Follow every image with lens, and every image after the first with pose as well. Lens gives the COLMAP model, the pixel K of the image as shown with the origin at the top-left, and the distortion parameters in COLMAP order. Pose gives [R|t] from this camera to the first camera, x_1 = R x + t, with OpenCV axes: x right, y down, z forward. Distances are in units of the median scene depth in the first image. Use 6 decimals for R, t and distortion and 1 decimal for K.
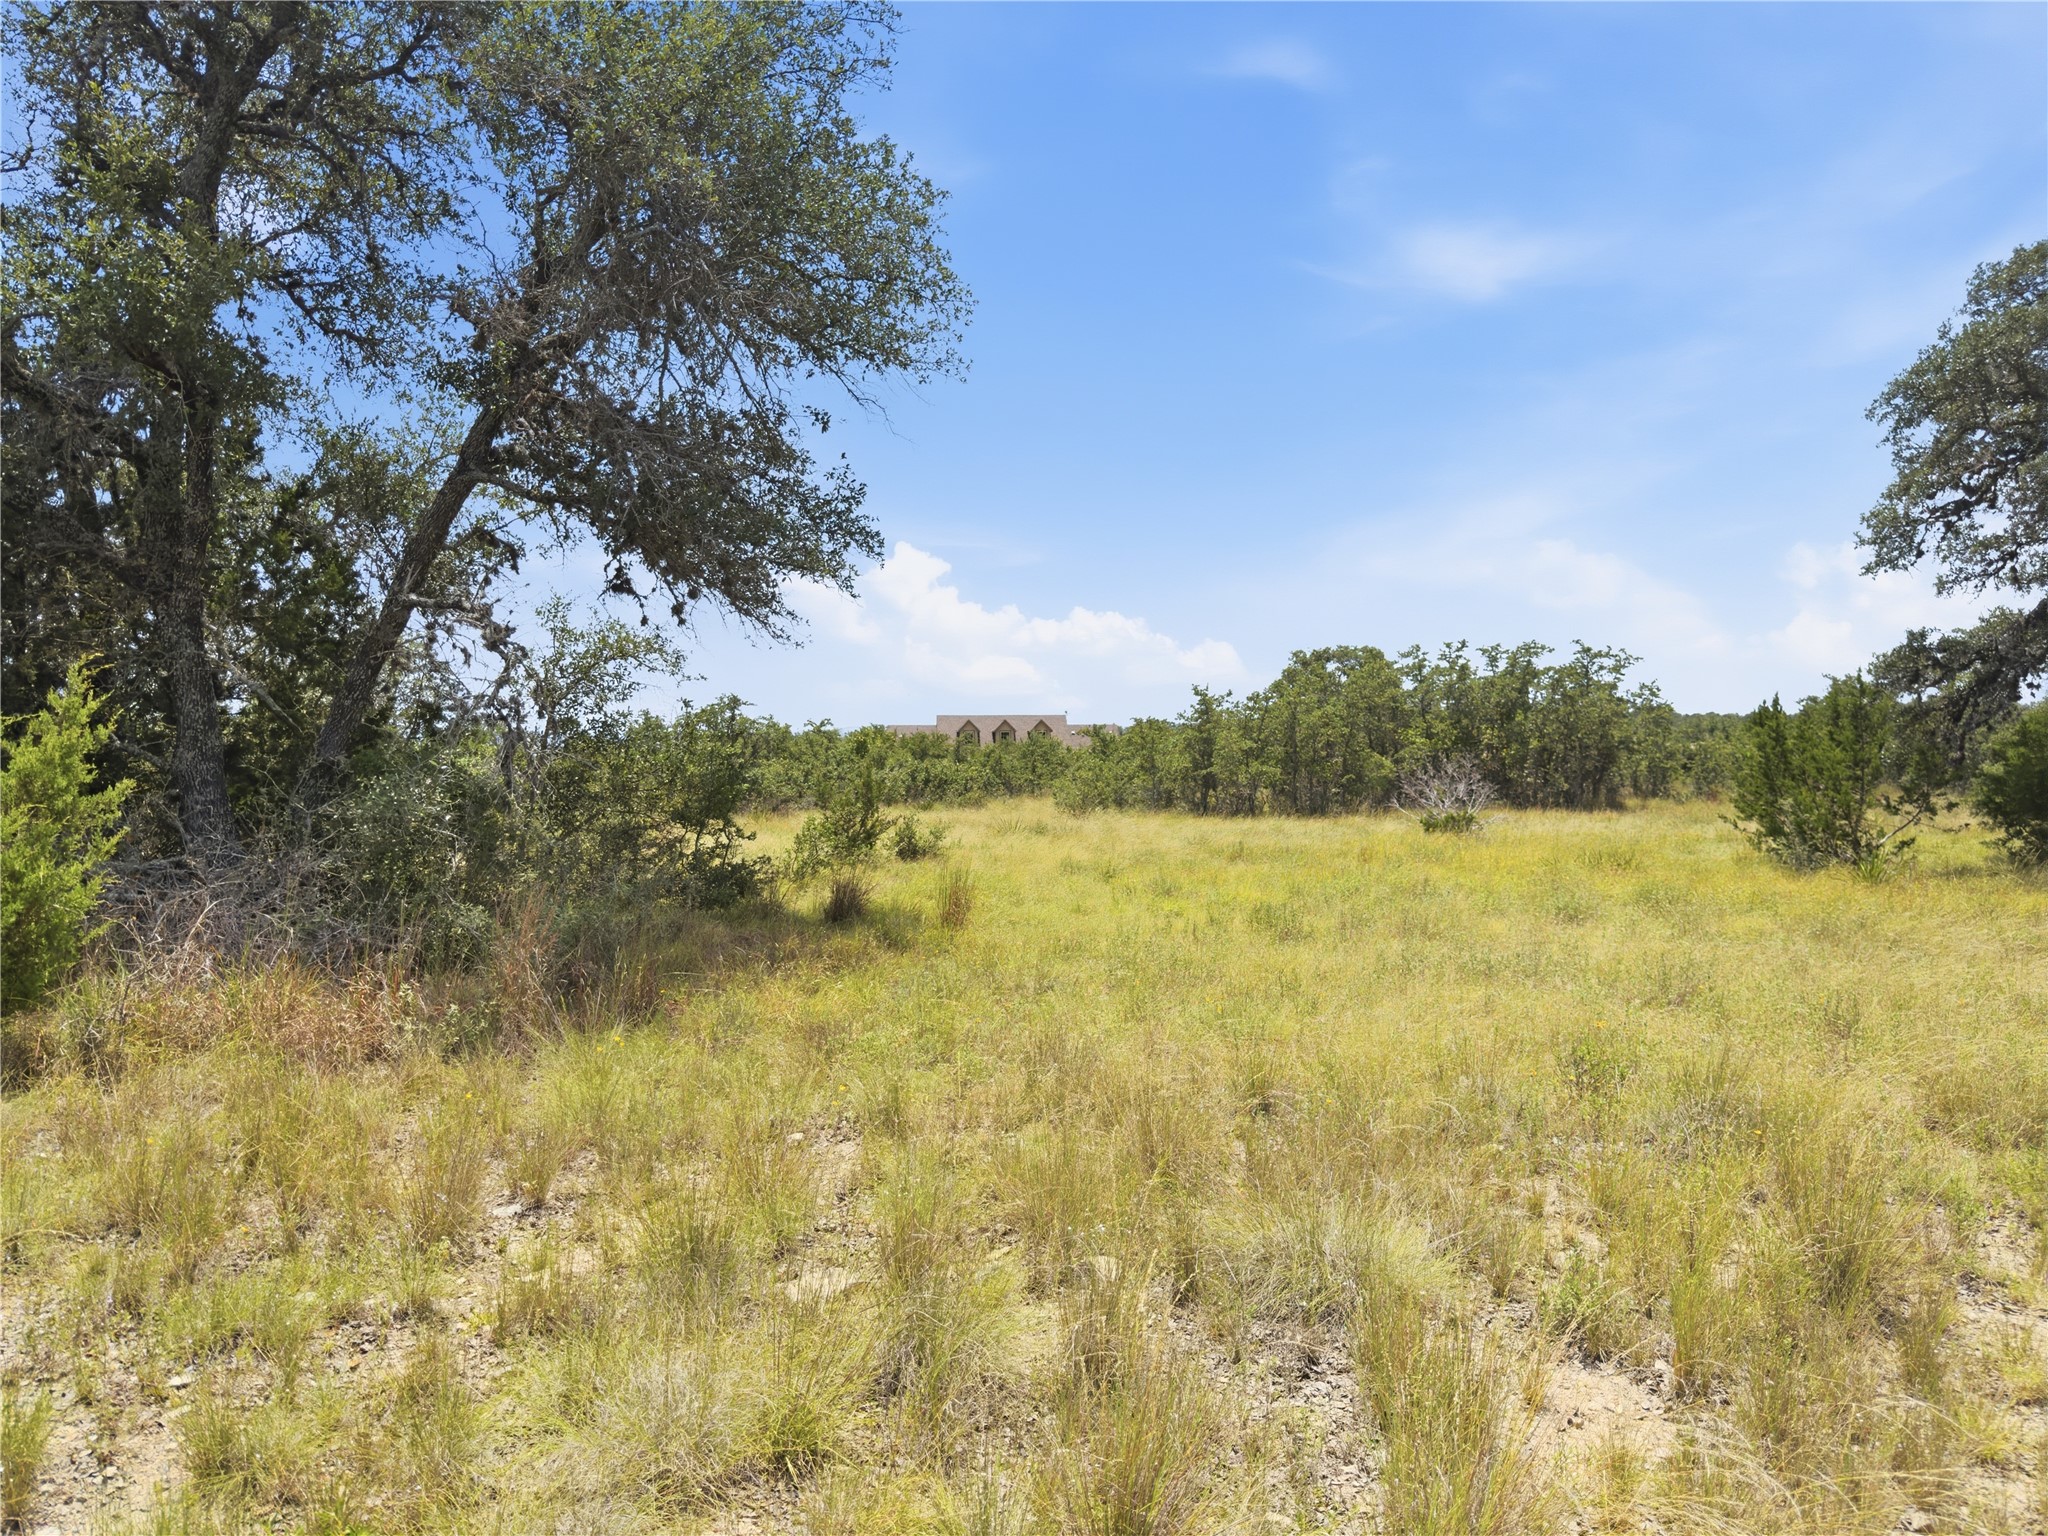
lens RADIAL K [[1419.2, 0, 1007.5], [0, 1419.2, 788.6], [0, 0, 1]] dist [0.064015, -0.080370]
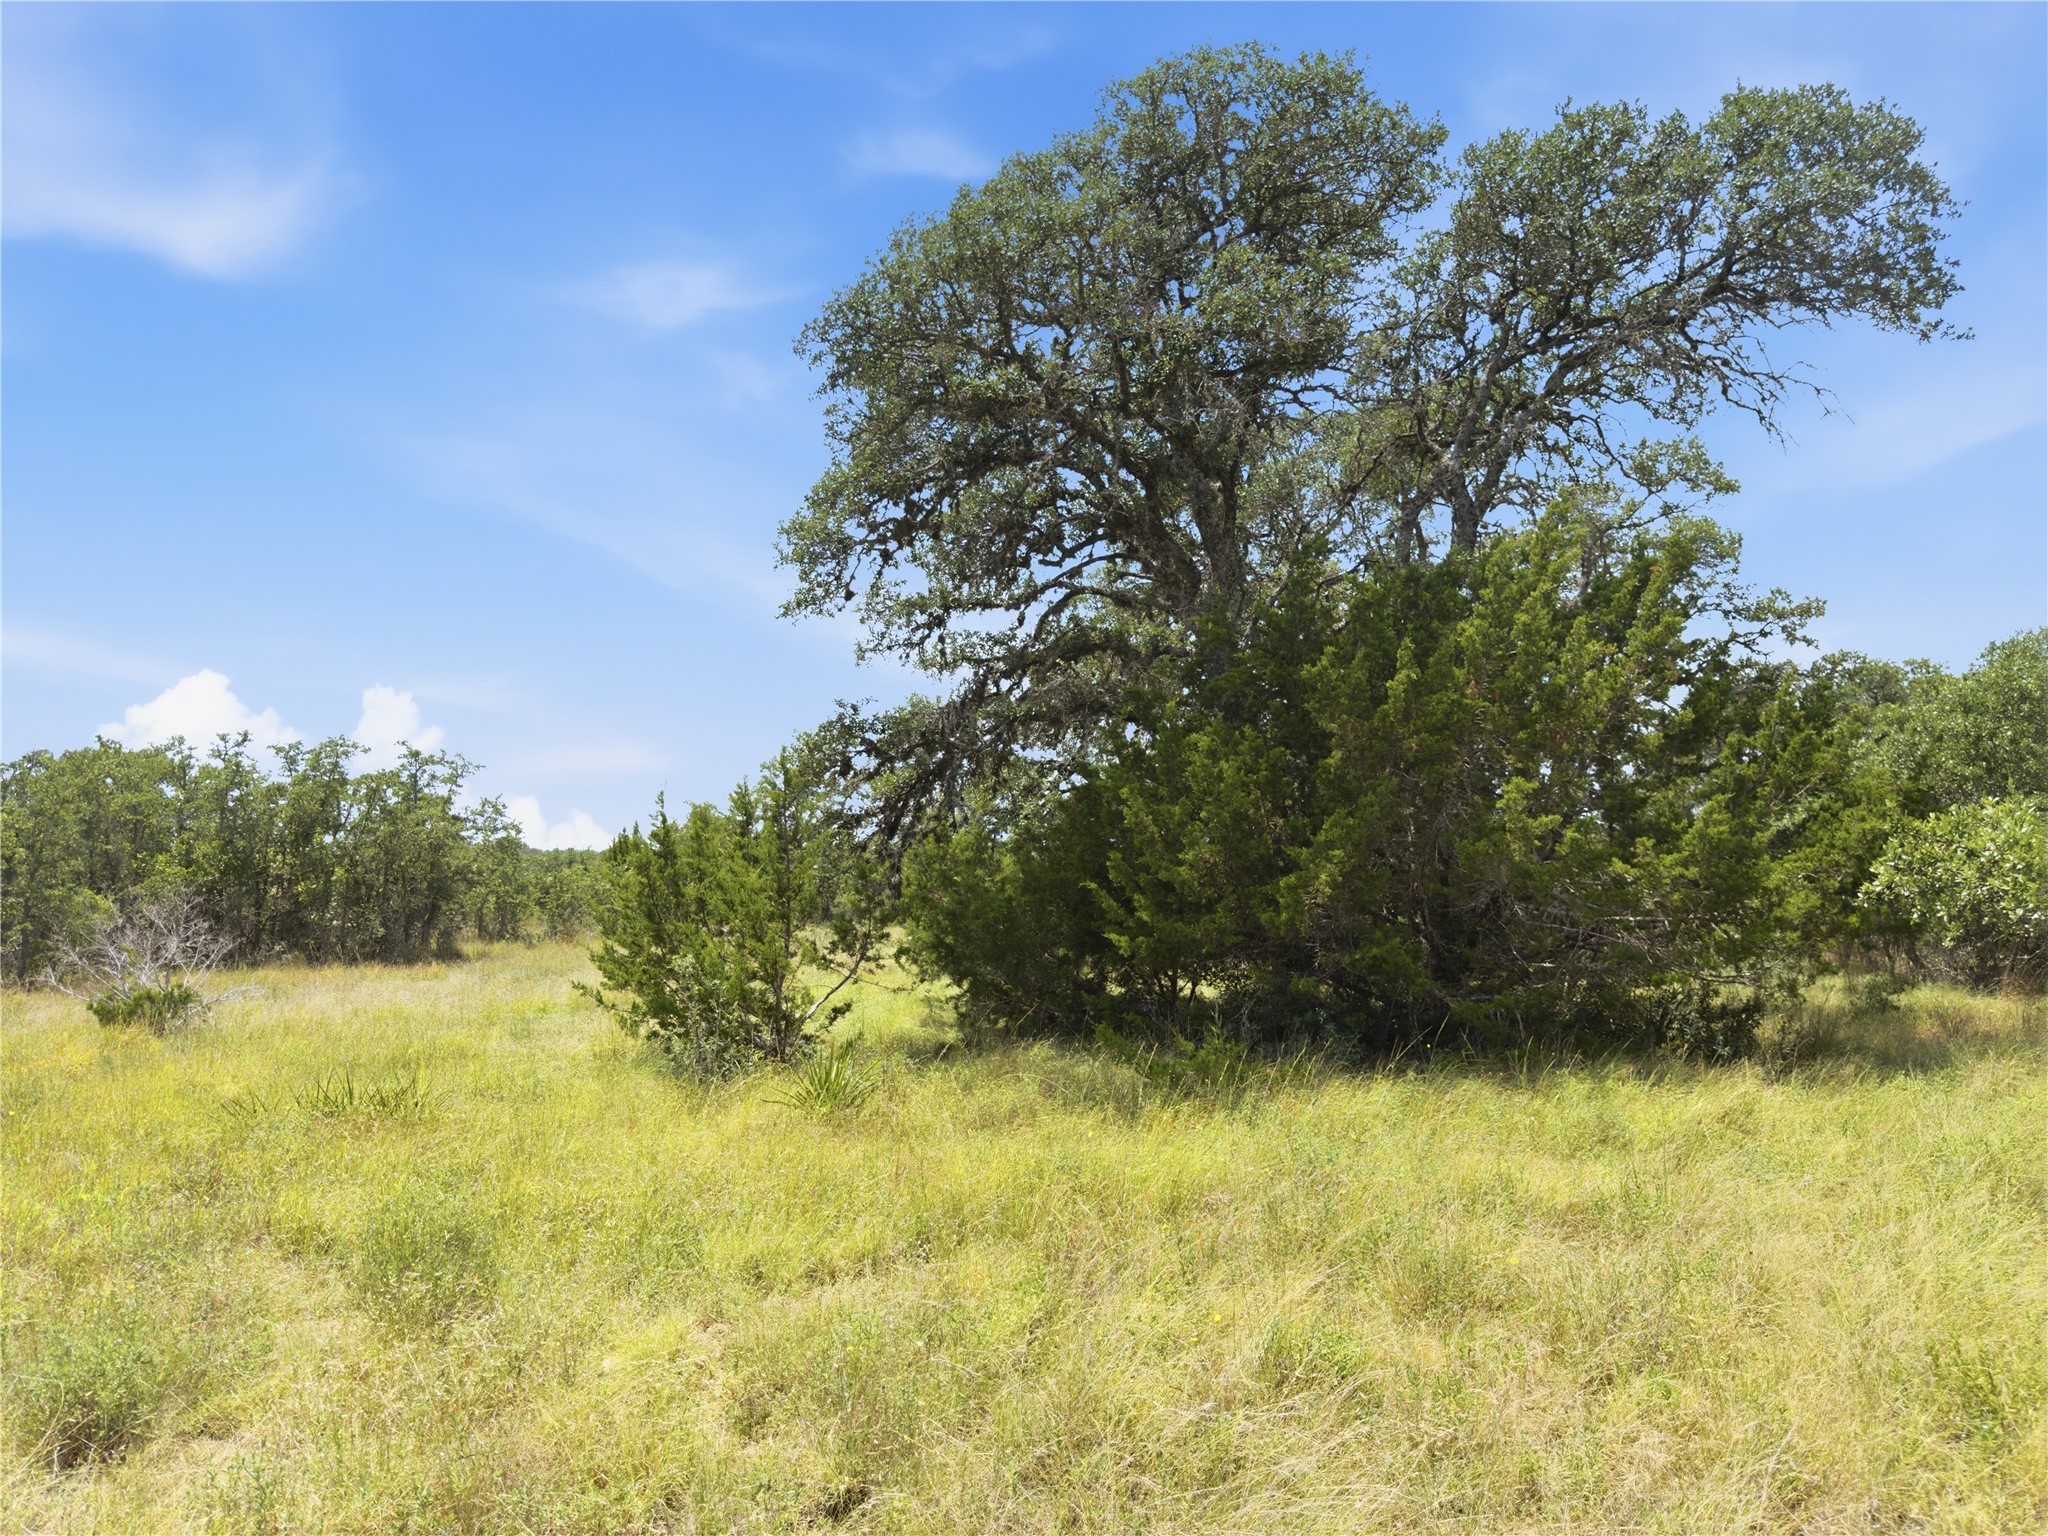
lens RADIAL K [[1419.2, 0, 1081.1], [0, 1419.2, 760.8], [0, 0, 1]] dist [0.064015, -0.080370]
pose [[0.697455, 0.056183, 0.714423, 0.147321], [0.025844, 0.994302, -0.103423, -0.004446], [-0.716163, 0.090597, 0.692028, 0.297015]]
